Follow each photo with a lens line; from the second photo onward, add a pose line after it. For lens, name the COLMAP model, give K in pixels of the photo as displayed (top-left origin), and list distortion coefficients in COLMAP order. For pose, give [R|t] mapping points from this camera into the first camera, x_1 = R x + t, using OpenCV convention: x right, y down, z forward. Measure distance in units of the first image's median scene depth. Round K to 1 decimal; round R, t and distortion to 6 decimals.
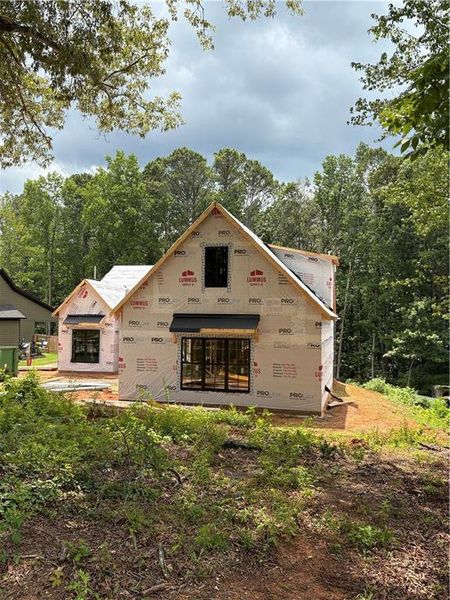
lens RADIAL K [[488.7, 0, 226.0], [0, 488.7, 300.0], [0, 0, 1]] dist [0.061701, -0.000543]
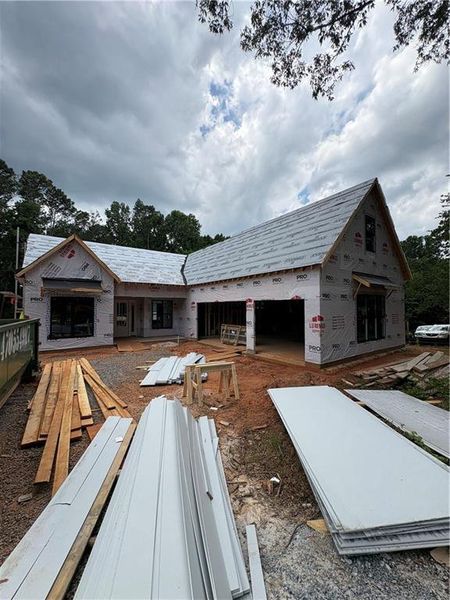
lens RADIAL K [[236.5, 0, 220.7], [0, 236.5, 300.0], [0, 0, 1]] dist [-0.014812, -0.000140]
pose [[0.643458, 0.003533, 0.765474, -0.656416], [-0.018741, 0.999762, 0.011139, 0.086267], [-0.765252, -0.021513, 0.643371, 0.873150]]
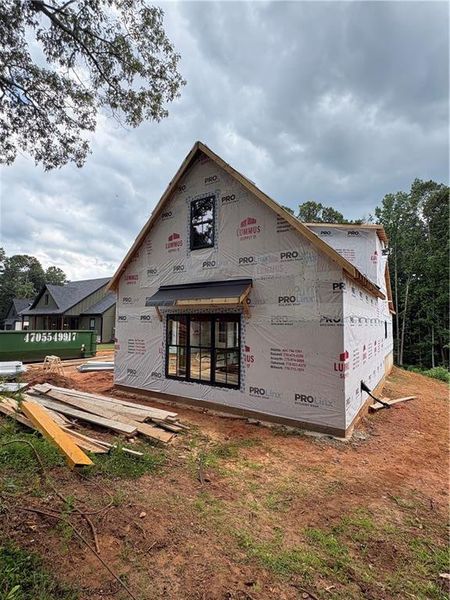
lens RADIAL K [[286.6, 0, 227.8], [0, 286.6, 304.7], [0, 0, 1]] dist [0.010696, 0.000482]
pose [[0.948732, -0.025319, -0.315067, 0.155462], [0.016730, 0.999412, -0.029934, 0.074420], [0.315639, 0.023128, 0.948597, 0.558836]]
